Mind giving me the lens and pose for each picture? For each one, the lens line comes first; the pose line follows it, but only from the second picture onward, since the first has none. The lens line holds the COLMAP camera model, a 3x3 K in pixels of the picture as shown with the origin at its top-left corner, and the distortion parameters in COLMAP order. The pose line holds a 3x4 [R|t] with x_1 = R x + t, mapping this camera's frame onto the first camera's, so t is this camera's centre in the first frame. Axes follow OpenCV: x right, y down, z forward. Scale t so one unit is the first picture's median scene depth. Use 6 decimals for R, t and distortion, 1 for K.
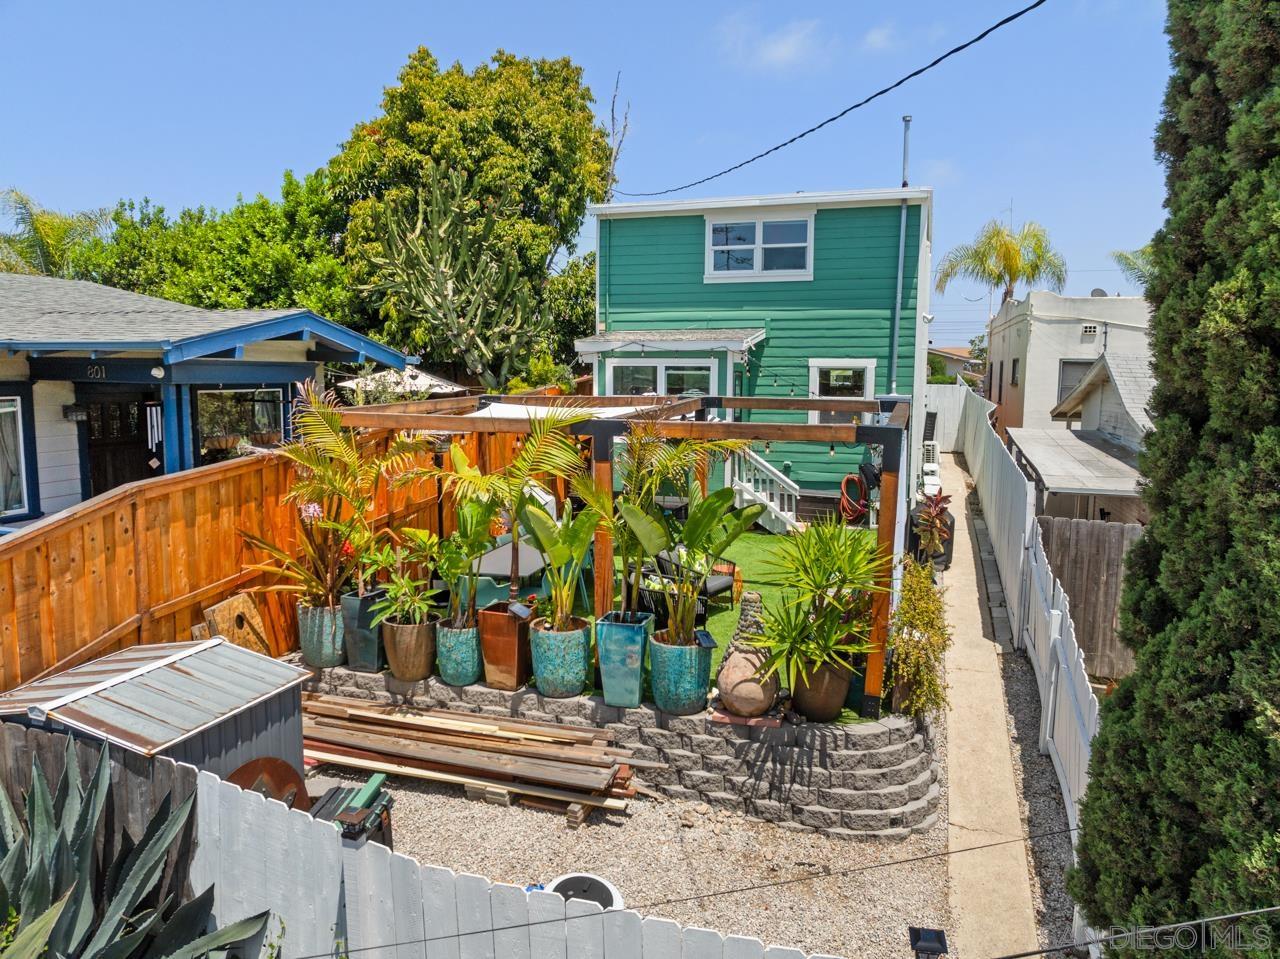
lens RADIAL K [[903.9, 0, 640.0], [0, 903.9, 479.5], [0, 0, 1]] dist [-0.026997, -0.003372]
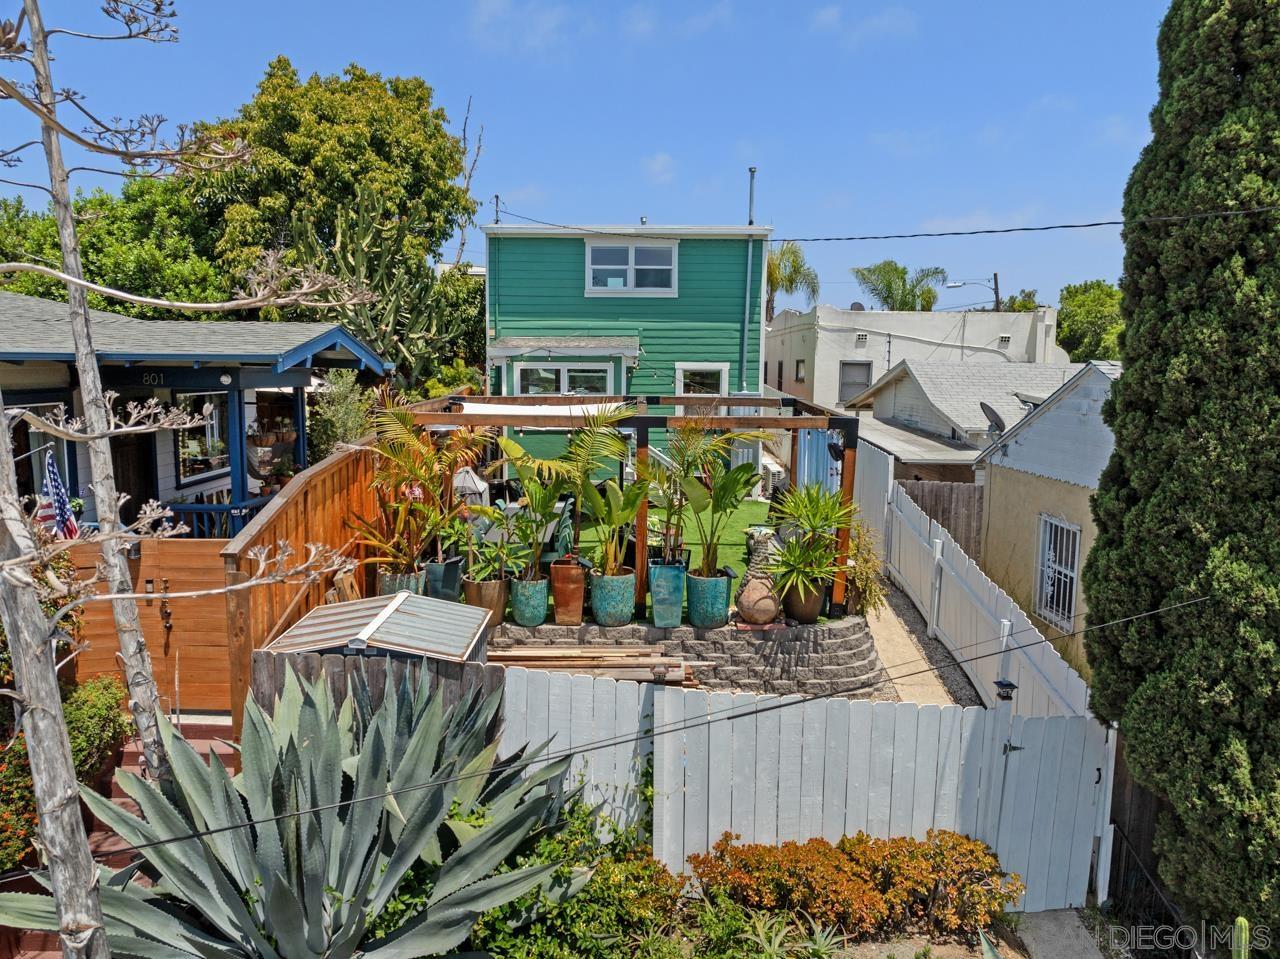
lens RADIAL K [[911.2, 0, 635.8], [0, 911.2, 478.9], [0, 0, 1]] dist [-0.026491, -0.003835]
pose [[0.953282, -0.035781, 0.299956, -0.370693], [0.033776, 0.999359, 0.011868, 0.008802], [-0.300189, -0.001182, 0.953879, -0.228363]]
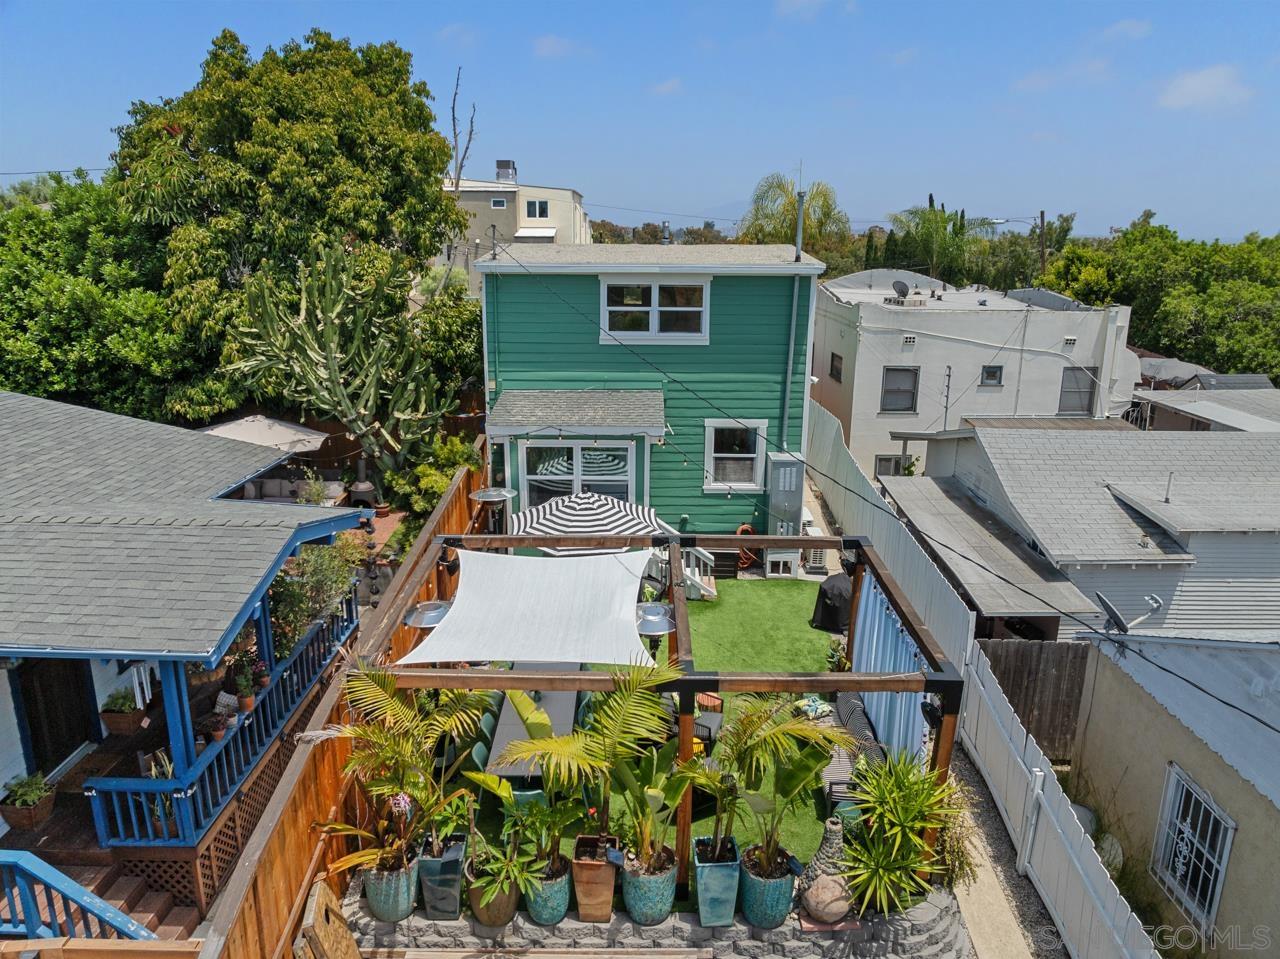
lens RADIAL K [[903.9, 0, 640.0], [0, 903.9, 479.5], [0, 0, 1]] dist [-0.026997, -0.003372]
pose [[0.953083, -0.082099, 0.291363, -0.306541], [0.035829, 0.986348, 0.160727, -0.373344], [-0.300581, -0.142747, 0.943014, 0.051775]]
